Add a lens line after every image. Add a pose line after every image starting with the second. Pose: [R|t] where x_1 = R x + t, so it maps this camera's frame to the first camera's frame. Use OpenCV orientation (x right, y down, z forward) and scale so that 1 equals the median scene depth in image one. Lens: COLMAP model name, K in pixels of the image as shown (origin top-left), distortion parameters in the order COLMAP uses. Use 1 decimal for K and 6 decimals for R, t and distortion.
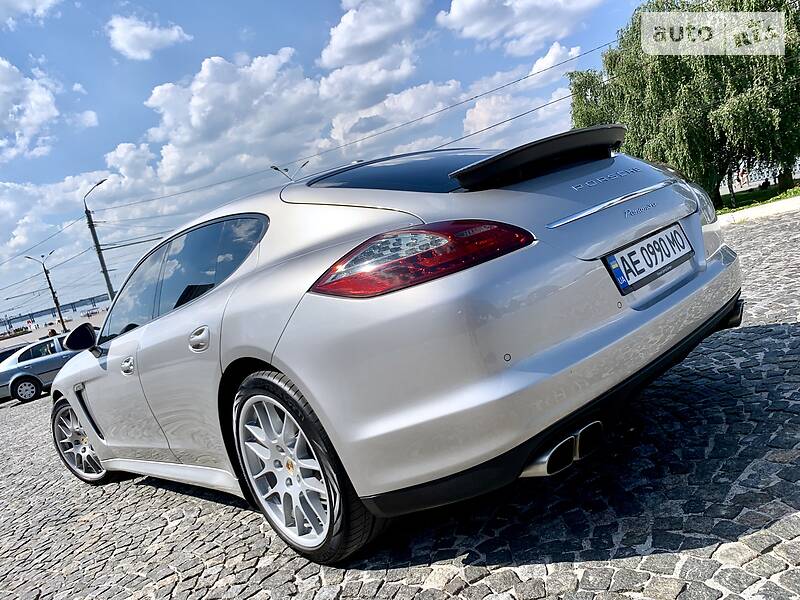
lens RADIAL K [[616.6, 0, 395.1], [0, 616.6, 299.6], [0, 0, 1]] dist [0.027549, -0.033920]
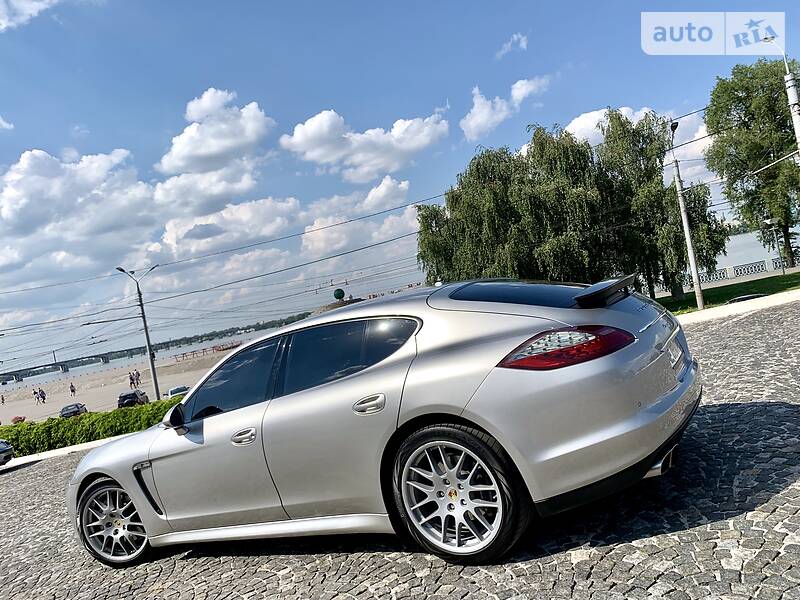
lens RADIAL K [[616.6, 0, 398.2], [0, 616.6, 302.5], [0, 0, 1]] dist [0.027549, -0.033920]
pose [[0.963267, 0.052326, 0.263399, -0.693860], [-0.005191, 0.984278, -0.176550, 0.089535], [-0.268496, 0.168697, 0.948394, -0.383575]]
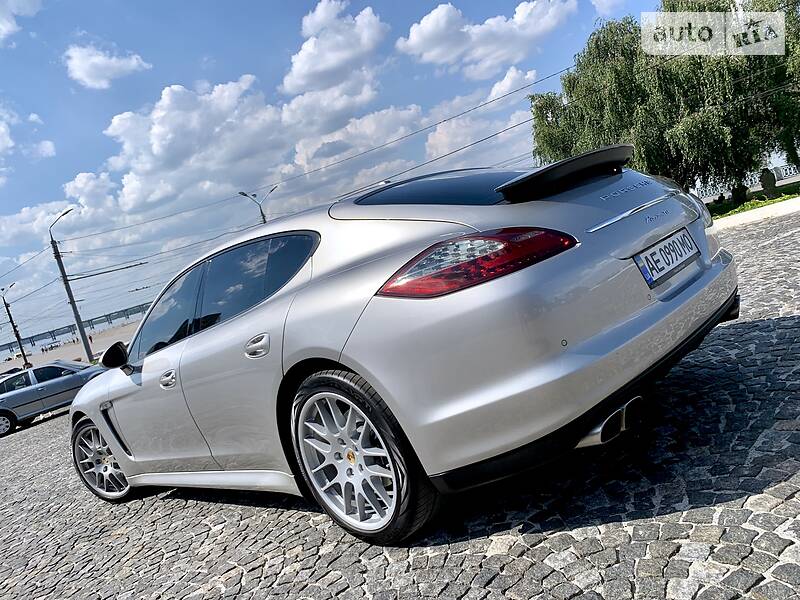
lens RADIAL K [[616.6, 0, 393.9], [0, 616.6, 300.1], [0, 0, 1]] dist [0.027549, -0.033920]
pose [[0.998251, -0.031493, 0.050034, -0.141919], [0.033234, 0.998856, -0.034370, 0.031173], [-0.048894, 0.035973, 0.998156, -0.111076]]
